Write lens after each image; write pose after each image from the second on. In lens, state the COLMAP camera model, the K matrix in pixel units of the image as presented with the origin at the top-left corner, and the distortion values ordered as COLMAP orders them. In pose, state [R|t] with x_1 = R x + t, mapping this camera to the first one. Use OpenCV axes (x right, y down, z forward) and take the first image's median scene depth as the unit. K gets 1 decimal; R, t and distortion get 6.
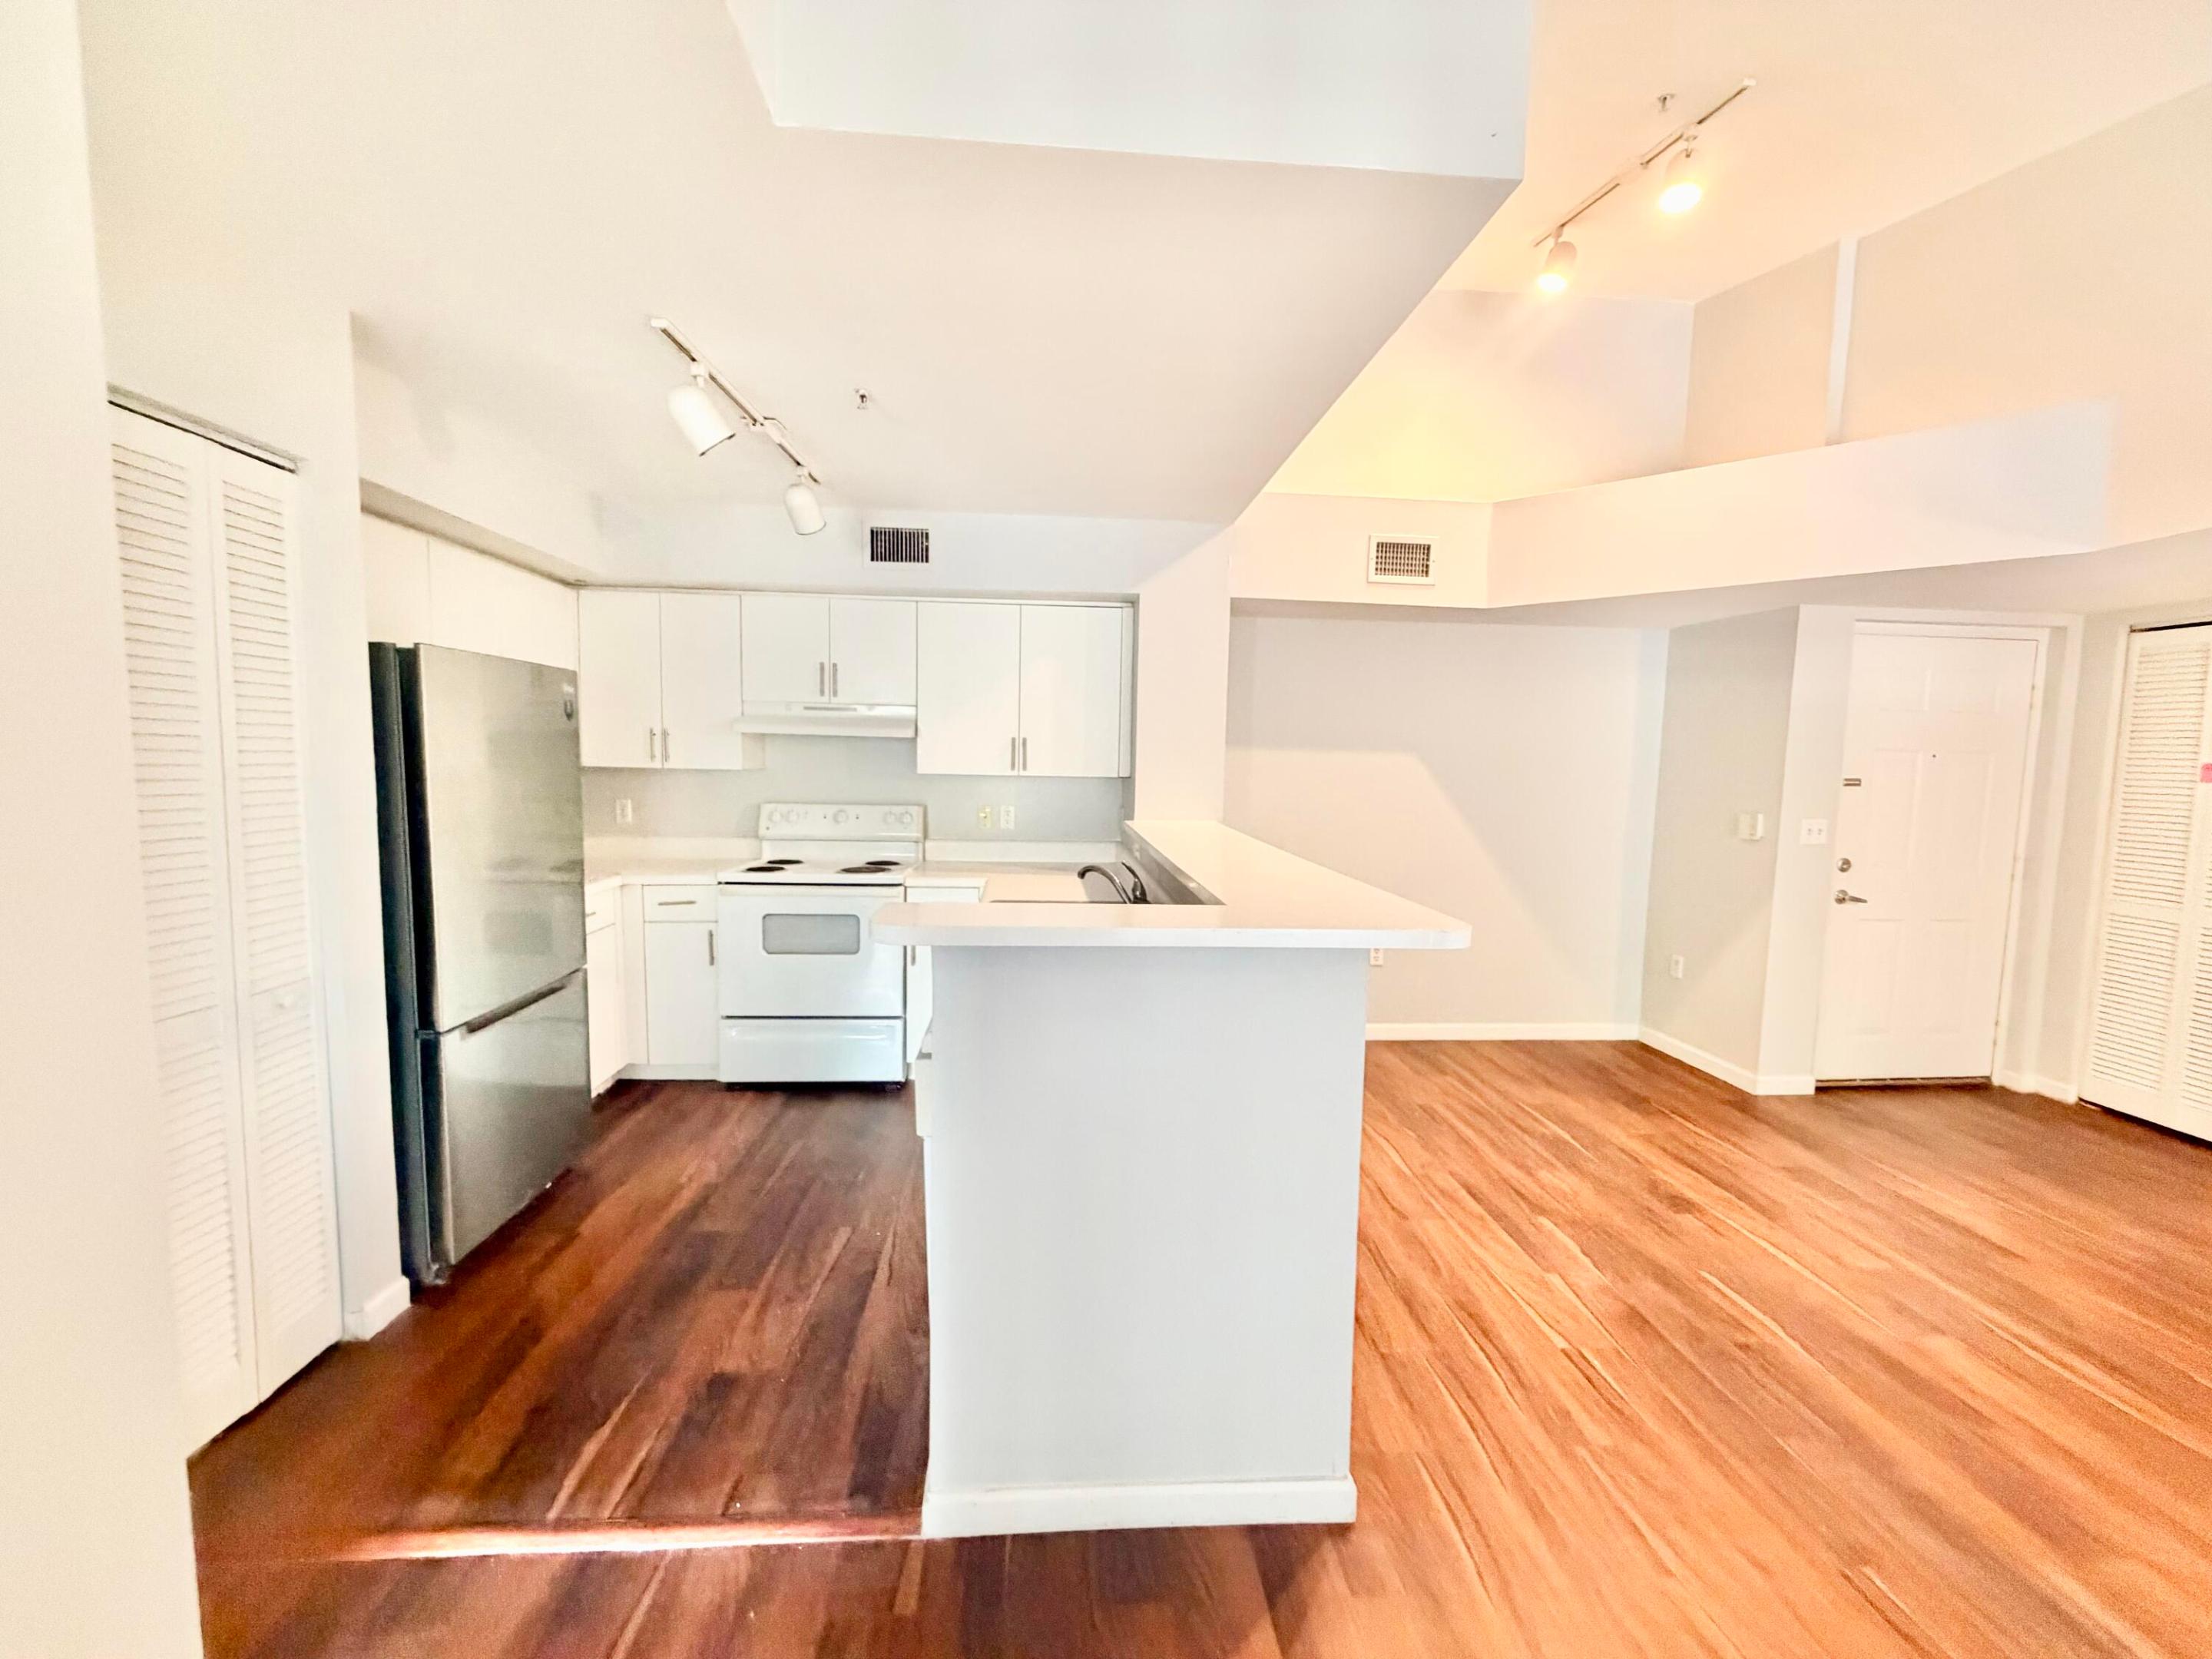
lens RADIAL K [[882.2, 0, 1101.0], [0, 882.2, 830.8], [0, 0, 1]] dist [-0.003438, 0.000235]
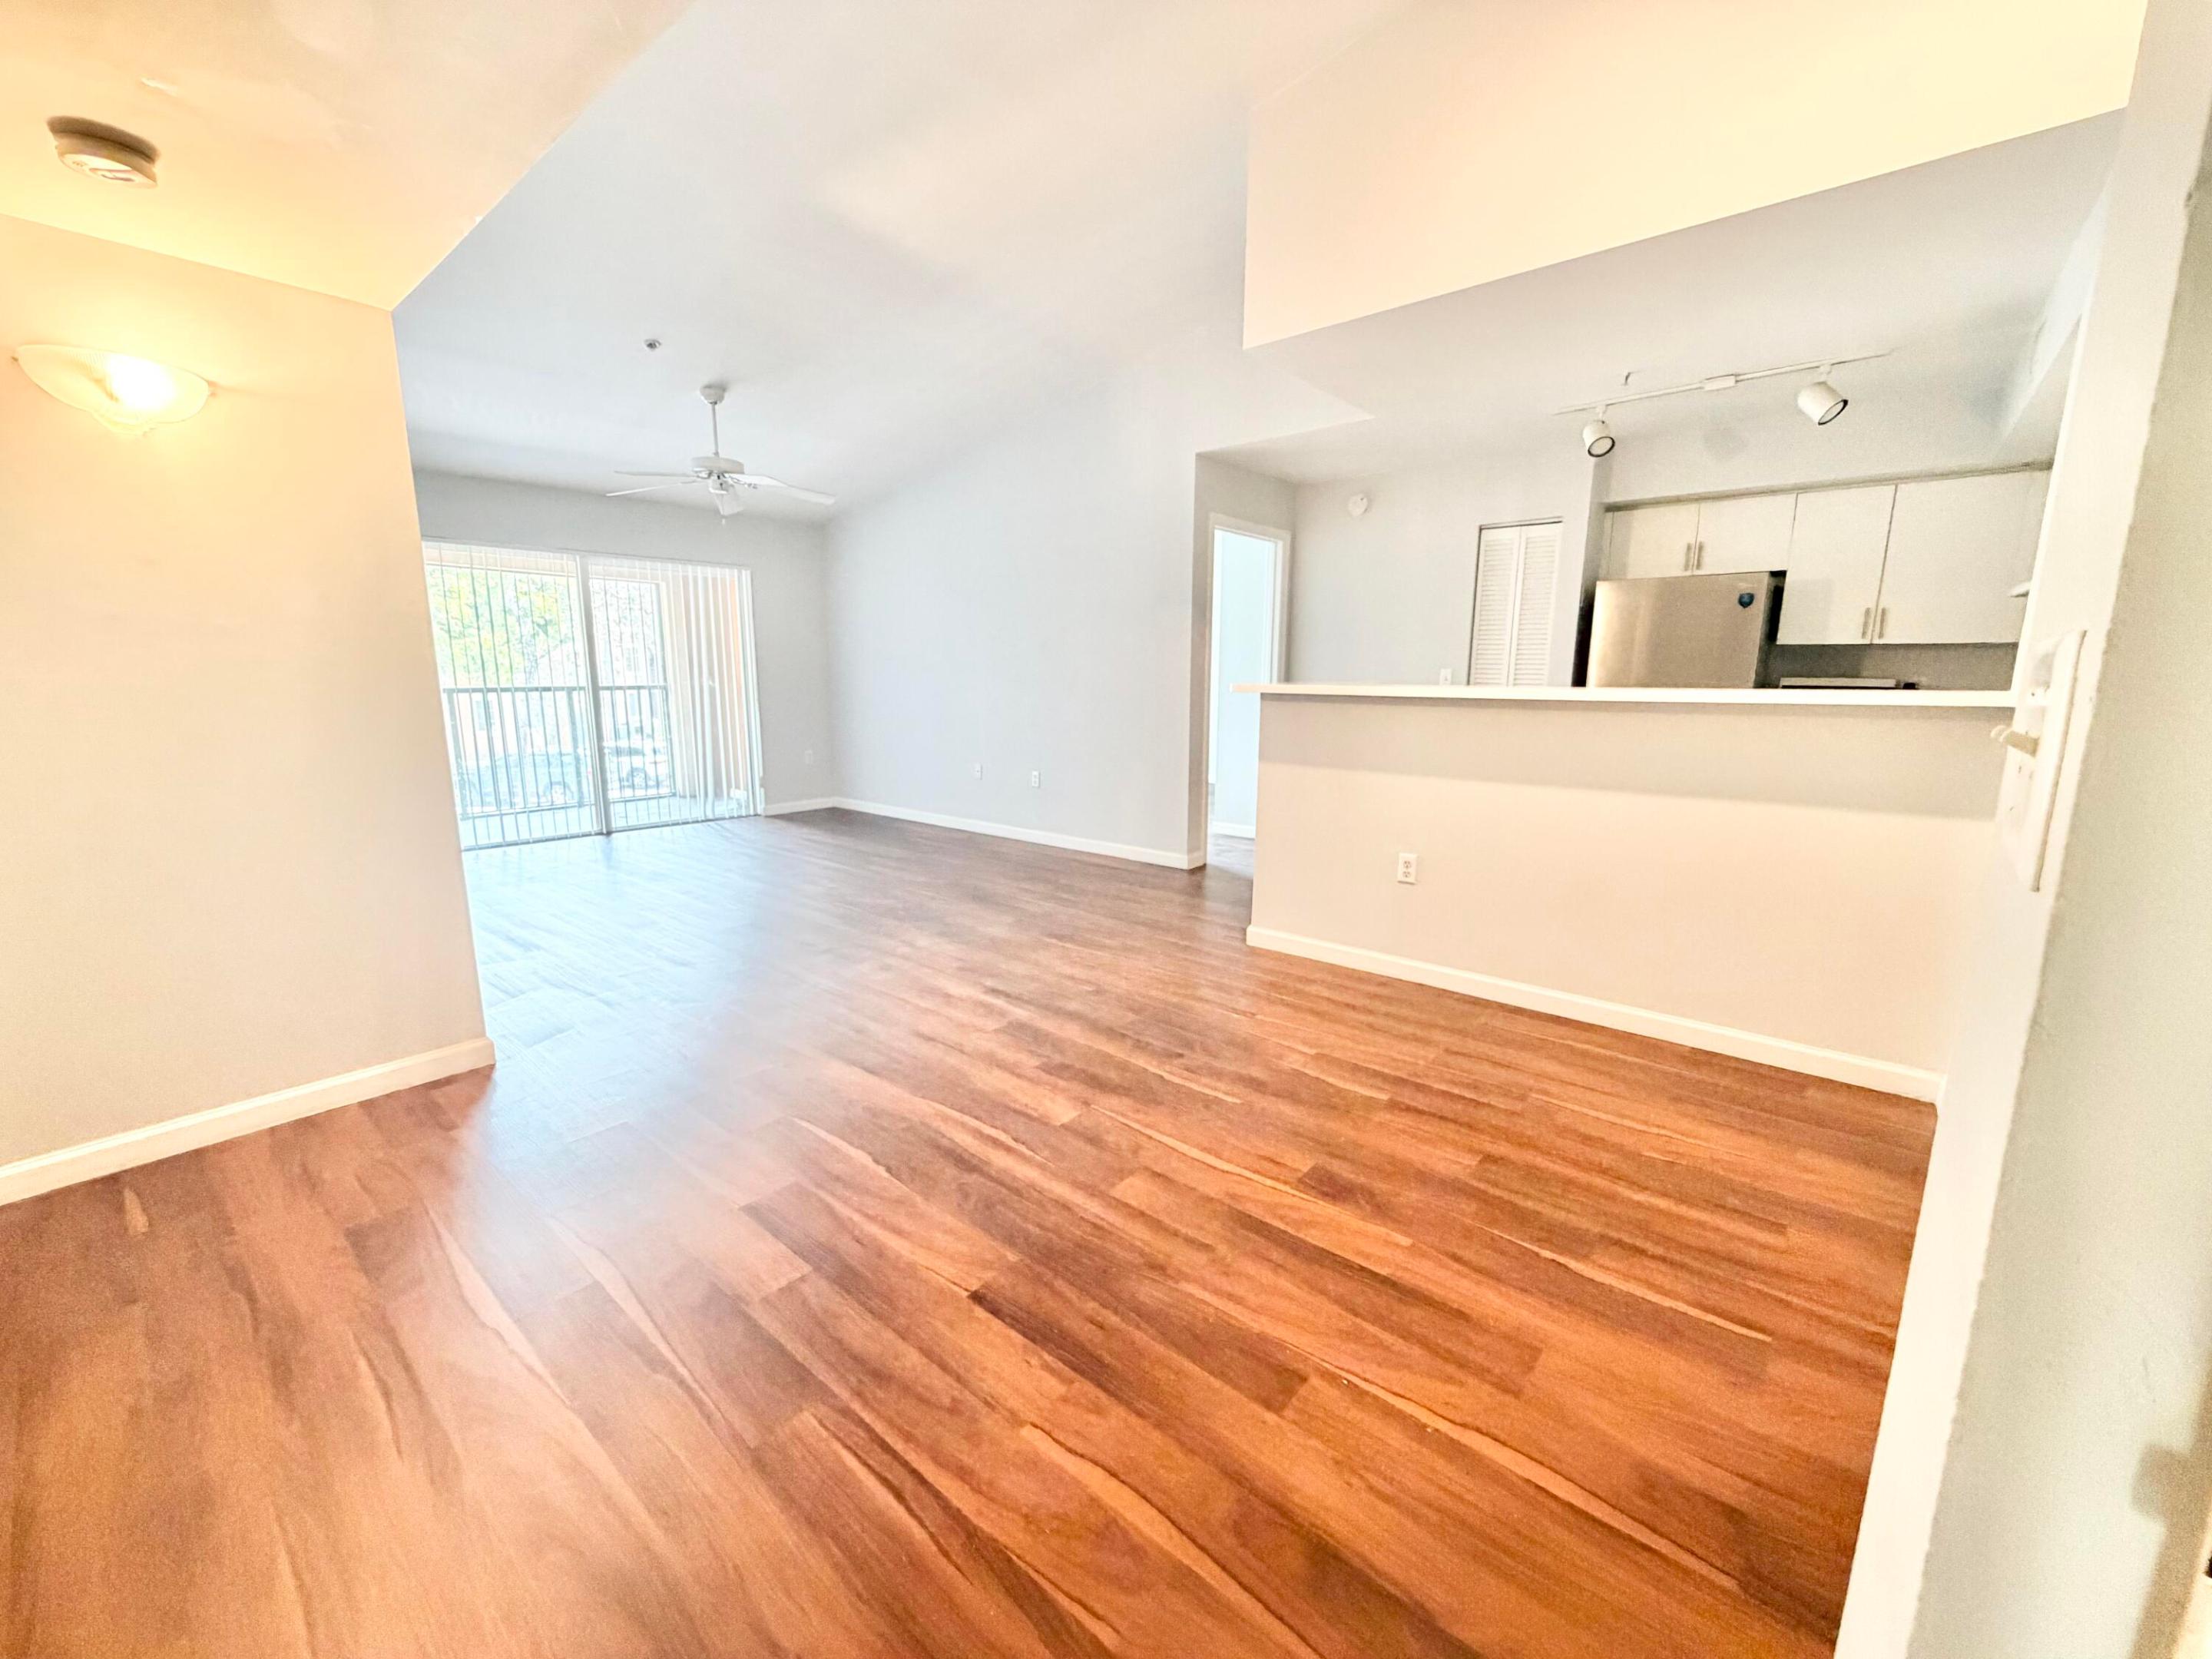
lens RADIAL K [[882.2, 0, 1096.4], [0, 882.2, 821.8], [0, 0, 1]] dist [-0.003438, 0.000235]
pose [[-0.698932, 0.111799, -0.706396, 0.981478], [-0.072589, 0.971516, 0.225581, -0.015502], [0.711495, 0.208942, -0.670909, 0.992991]]
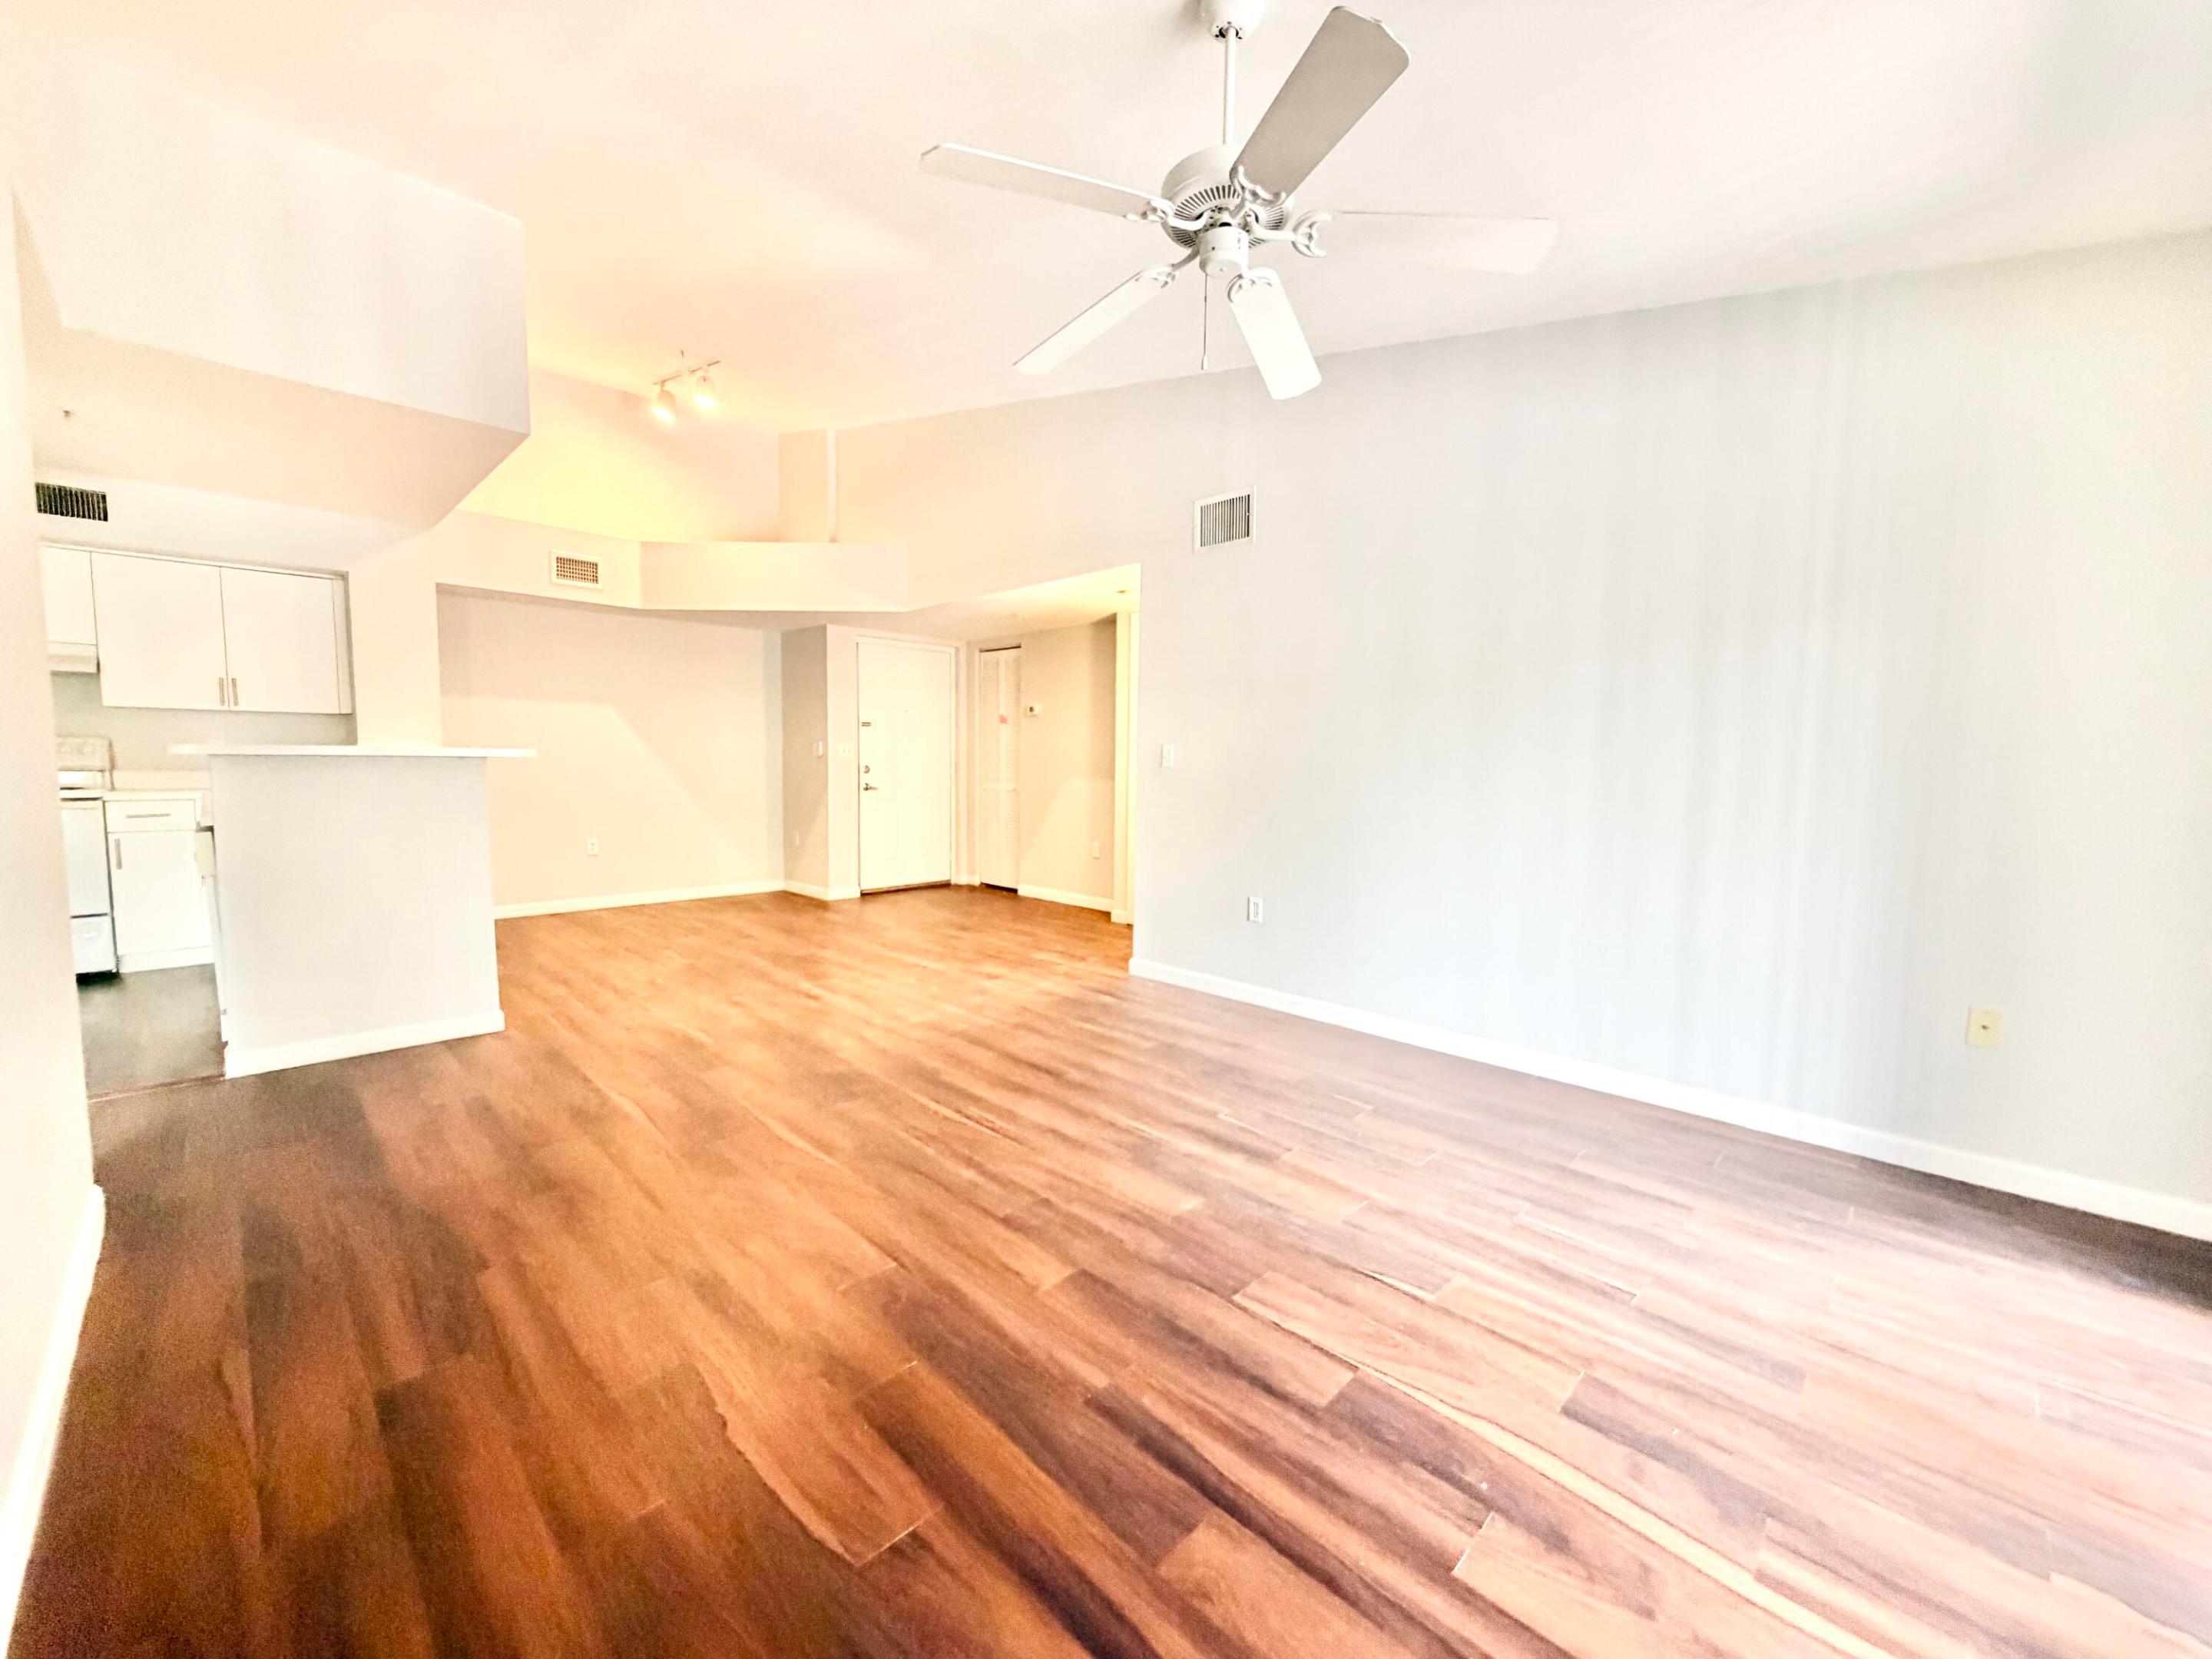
lens RADIAL K [[882.2, 0, 1100.2], [0, 882.2, 826.9], [0, 0, 1]] dist [-0.003438, 0.000235]
pose [[0.750681, -0.060688, 0.657872, -0.001855], [0.057857, 0.997985, 0.026044, 0.141344], [-0.658127, 0.018512, 0.752680, -0.711978]]
